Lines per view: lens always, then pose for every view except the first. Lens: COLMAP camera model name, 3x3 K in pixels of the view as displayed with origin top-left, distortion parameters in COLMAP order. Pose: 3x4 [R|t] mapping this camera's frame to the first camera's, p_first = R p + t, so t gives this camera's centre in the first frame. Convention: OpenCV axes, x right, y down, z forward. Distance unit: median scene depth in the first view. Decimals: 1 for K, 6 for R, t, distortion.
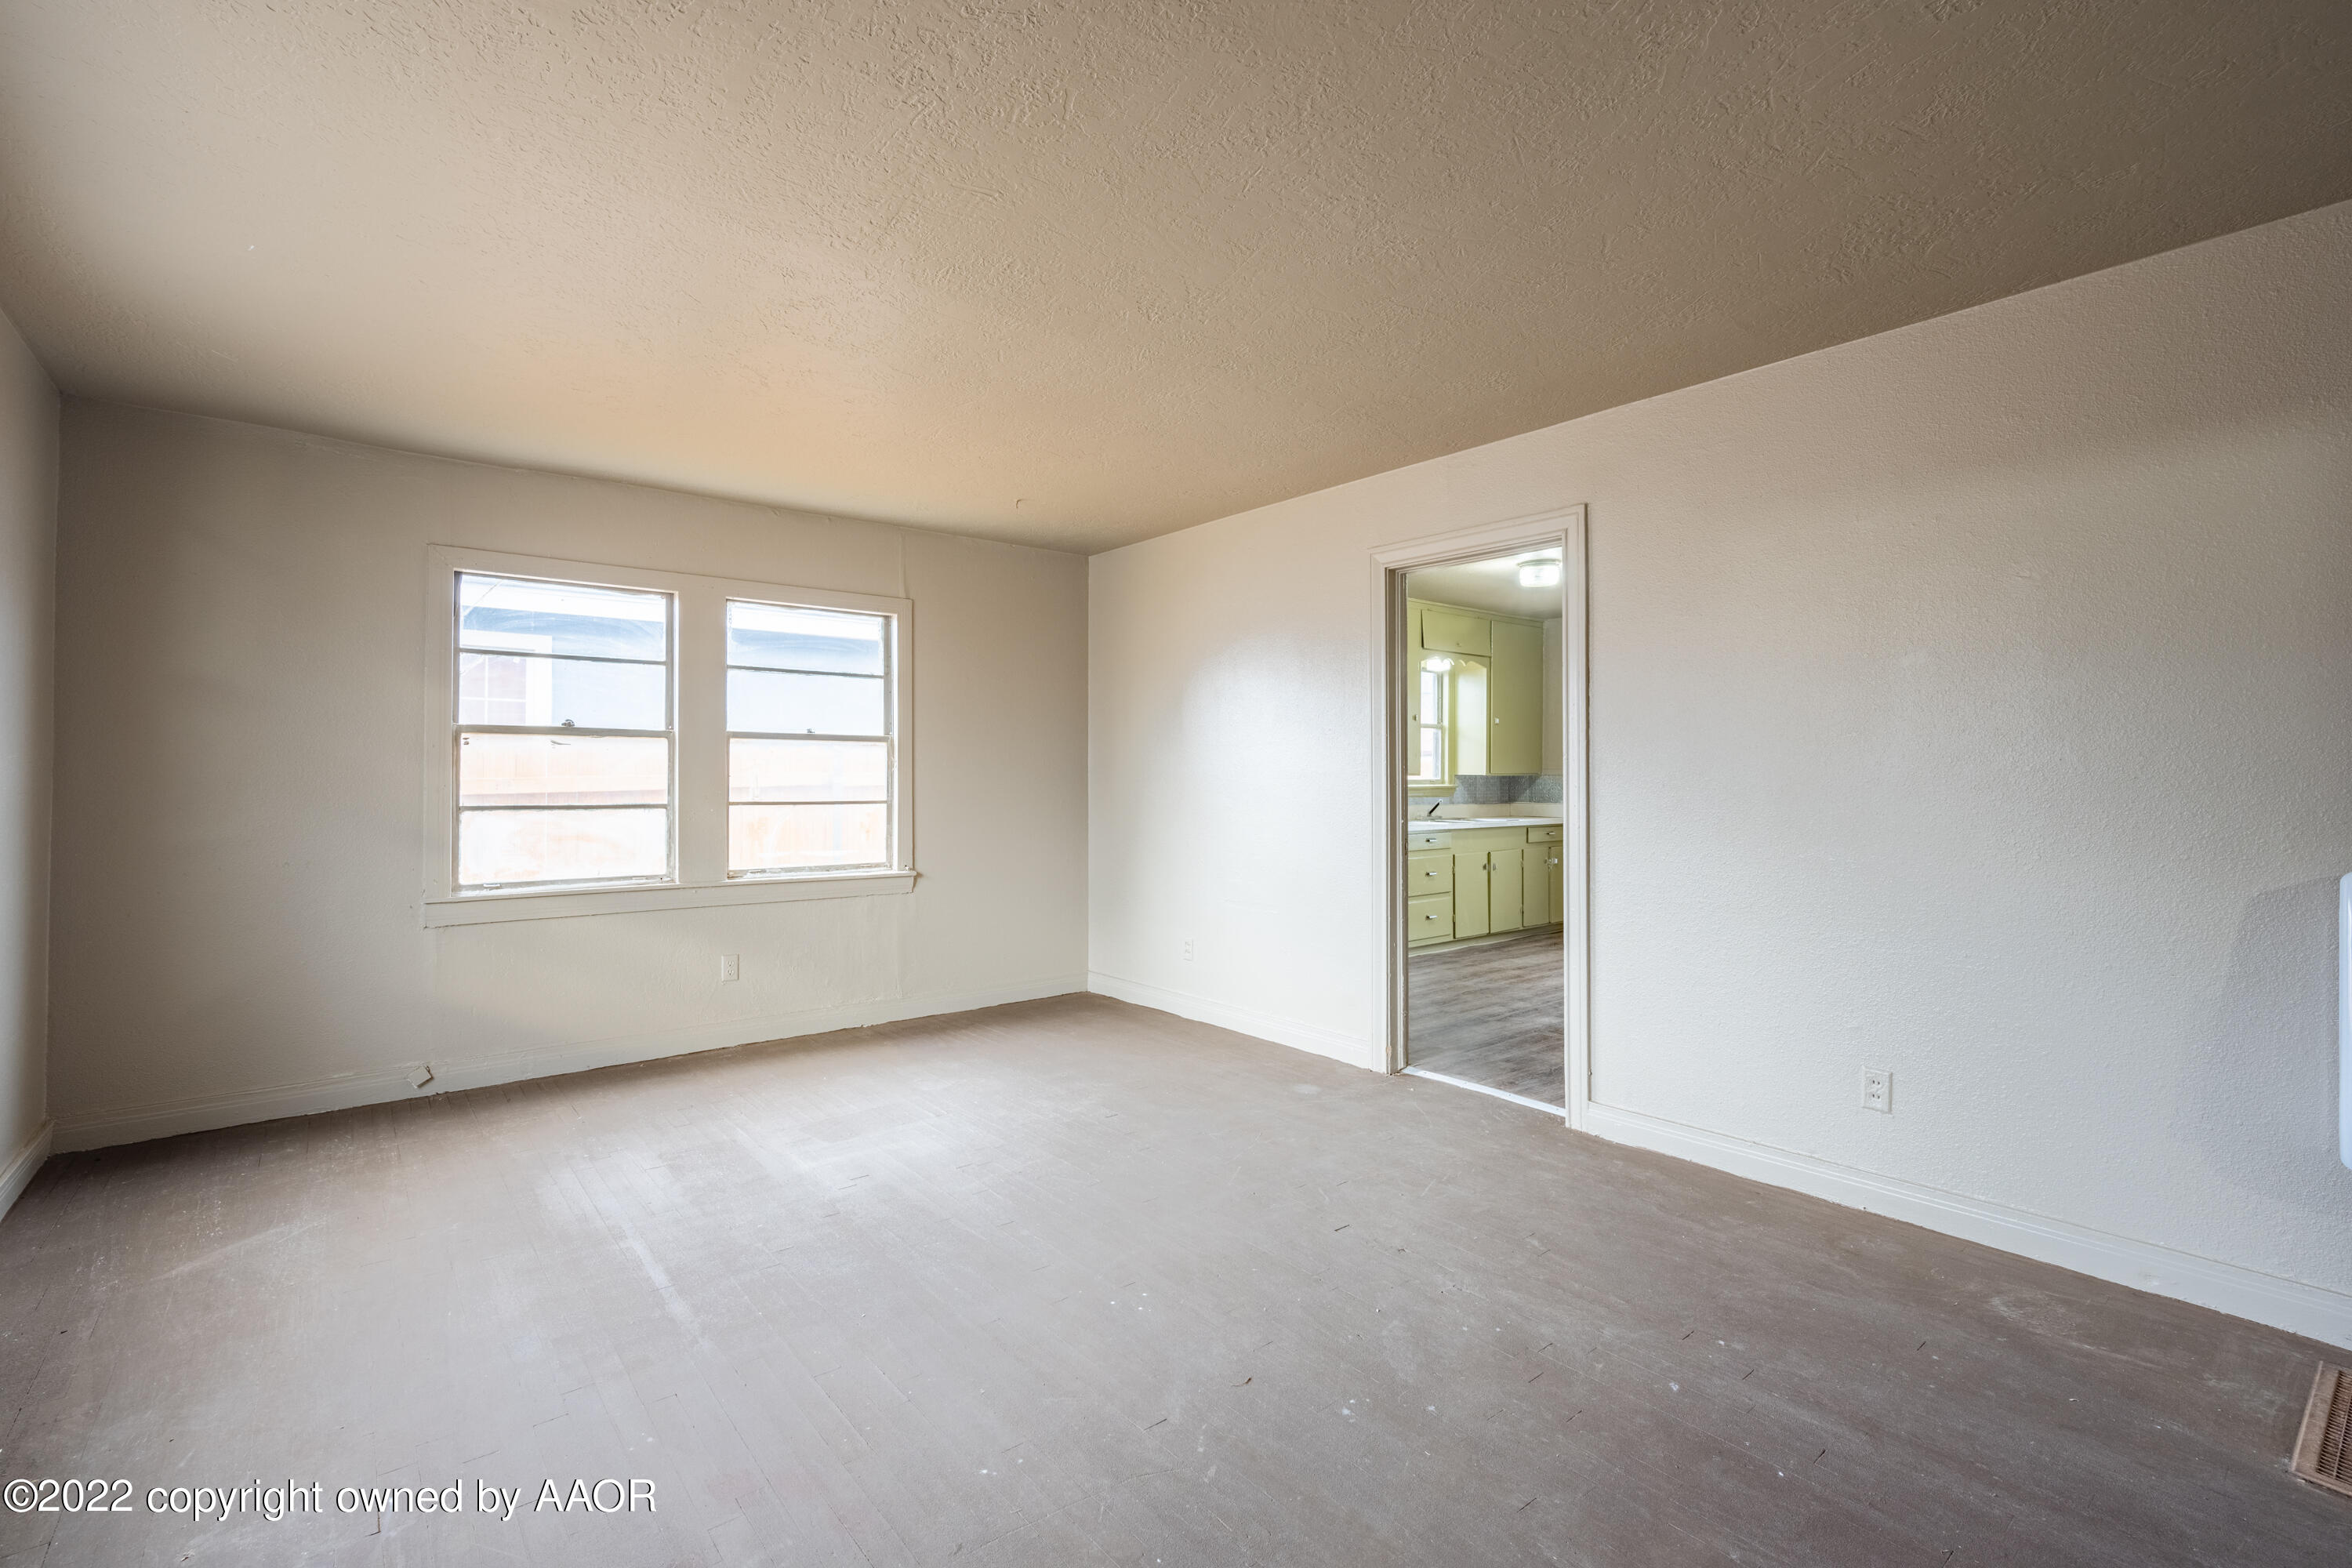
lens RADIAL K [[1099.3, 0, 1176.0], [0, 1099.3, 780.1], [0, 0, 1]] dist [0.001374, -0.000140]
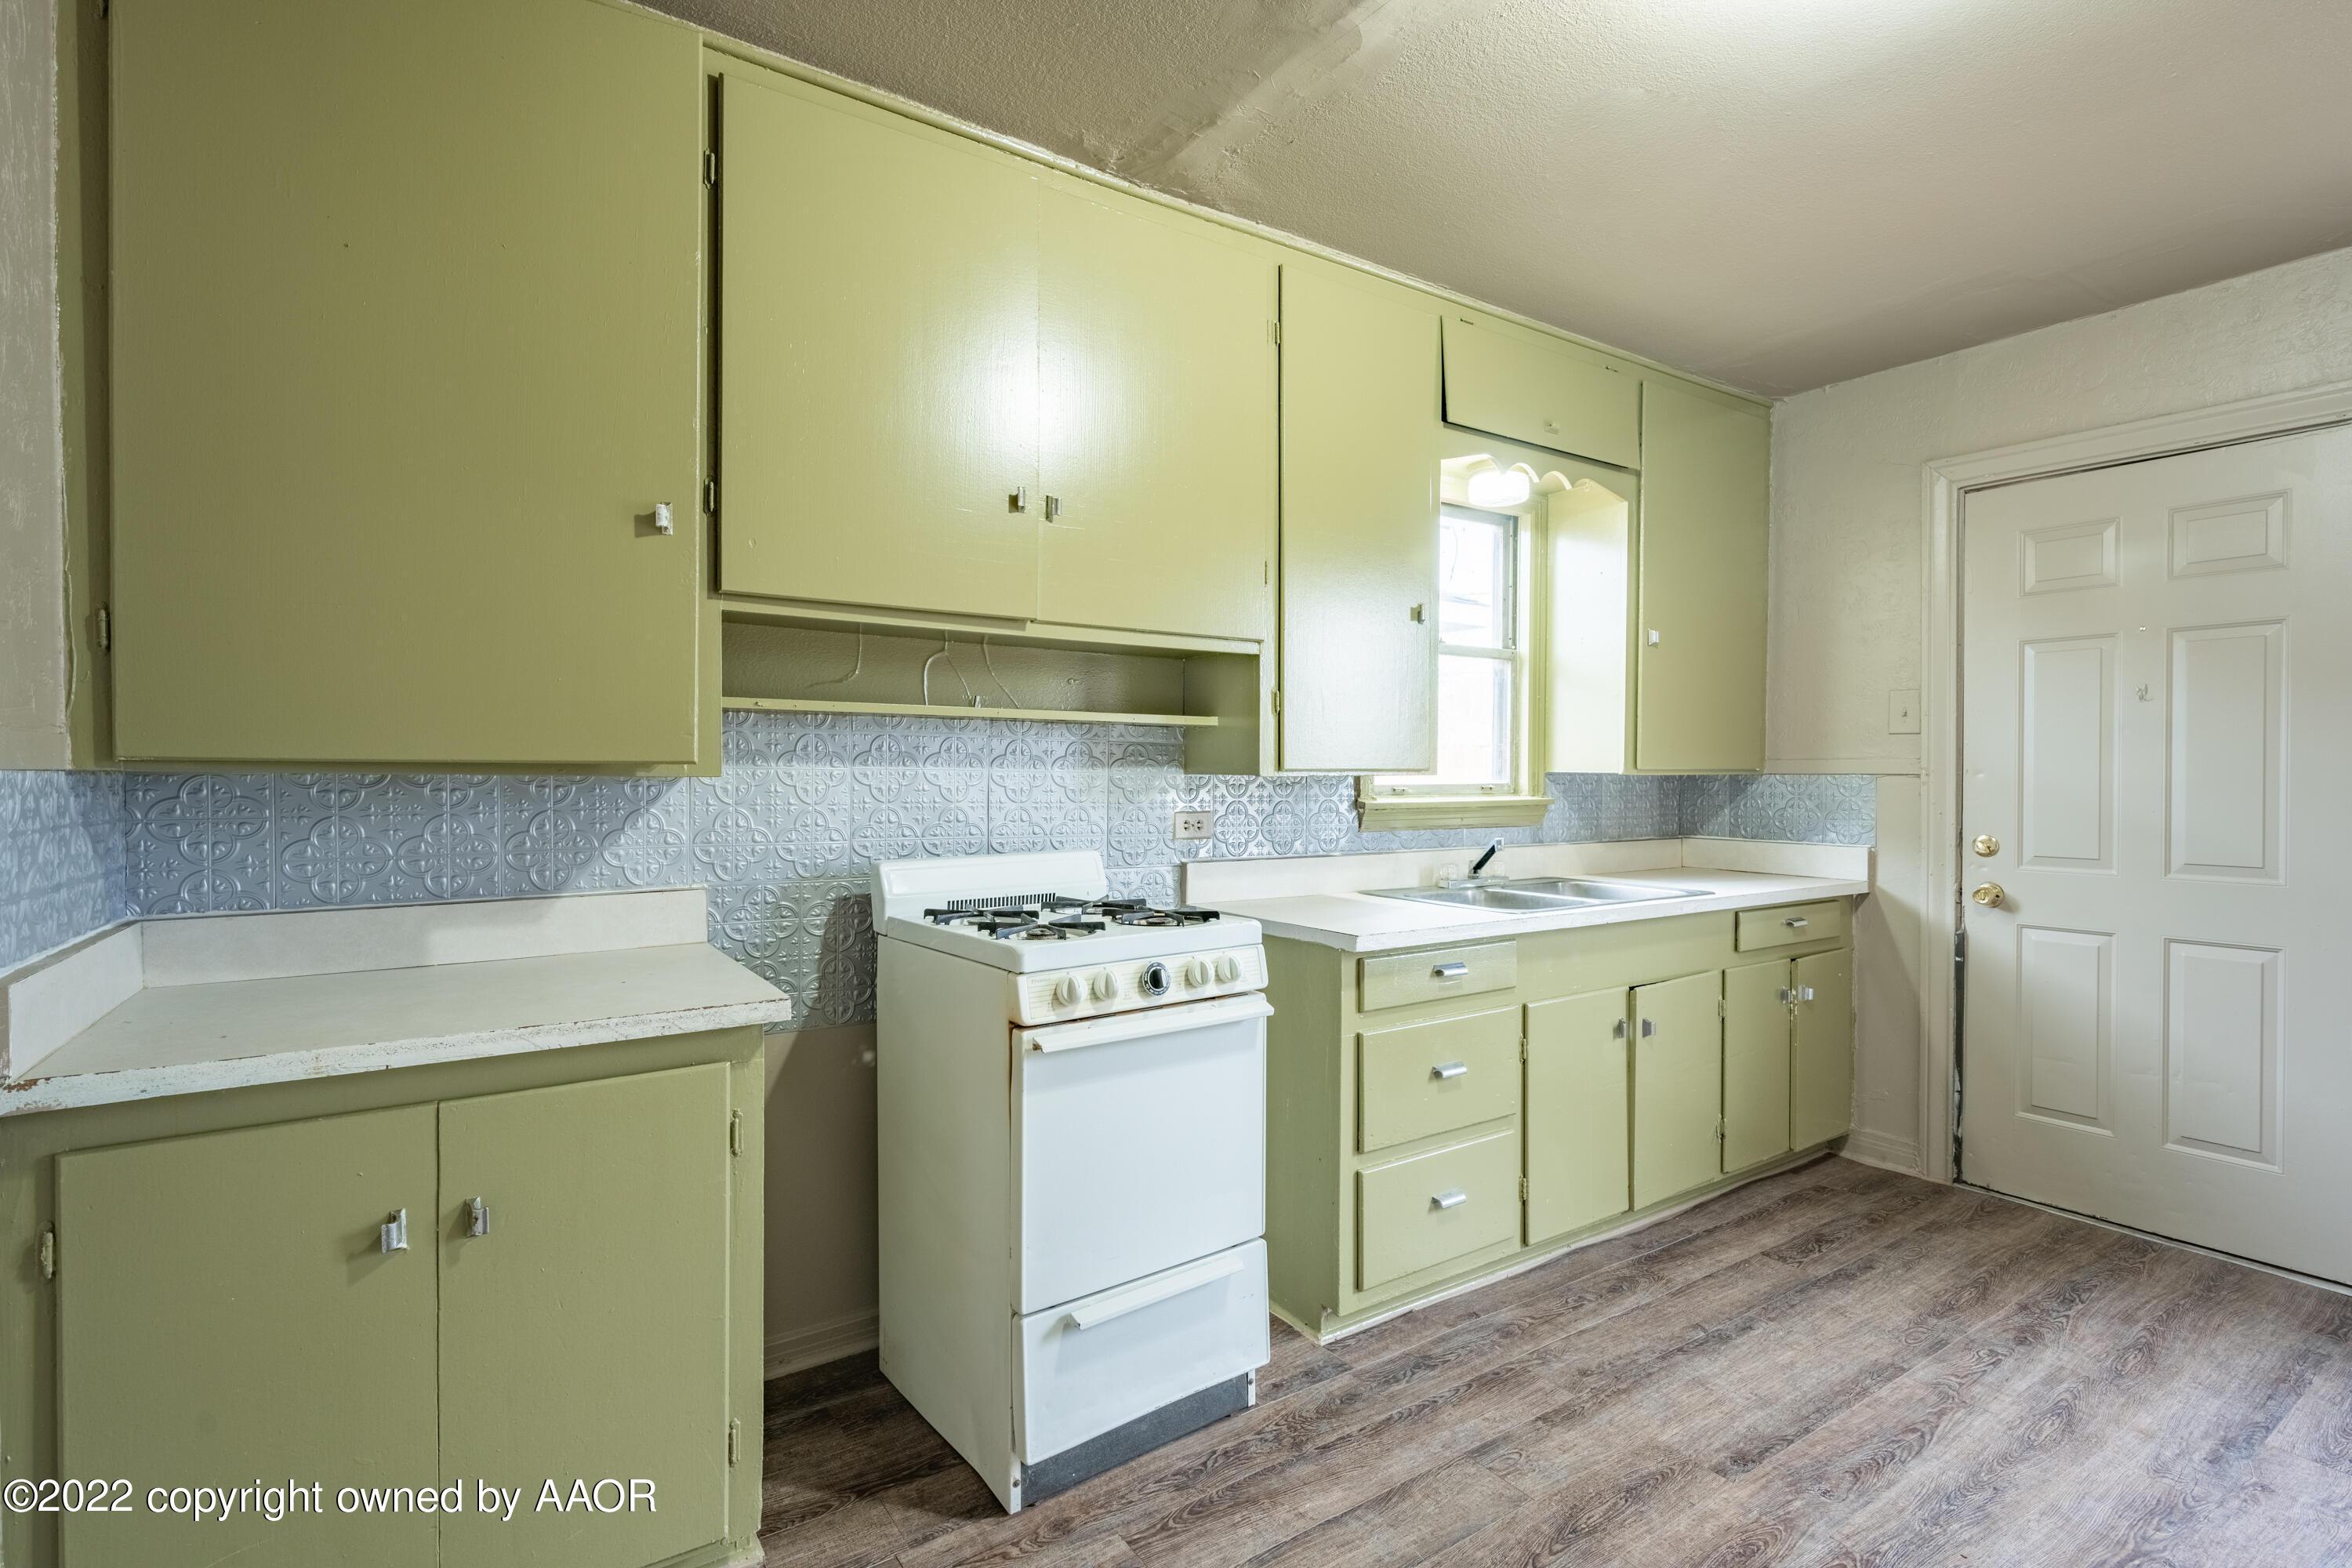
lens RADIAL K [[1099.3, 0, 1176.0], [0, 1099.3, 794.1], [0, 0, 1]] dist [0.001374, -0.000140]
pose [[0.993638, 0.003971, -0.112548, 0.163810], [-0.002402, 0.999898, 0.014065, -0.002263], [0.112593, -0.013705, 0.993547, 0.580575]]
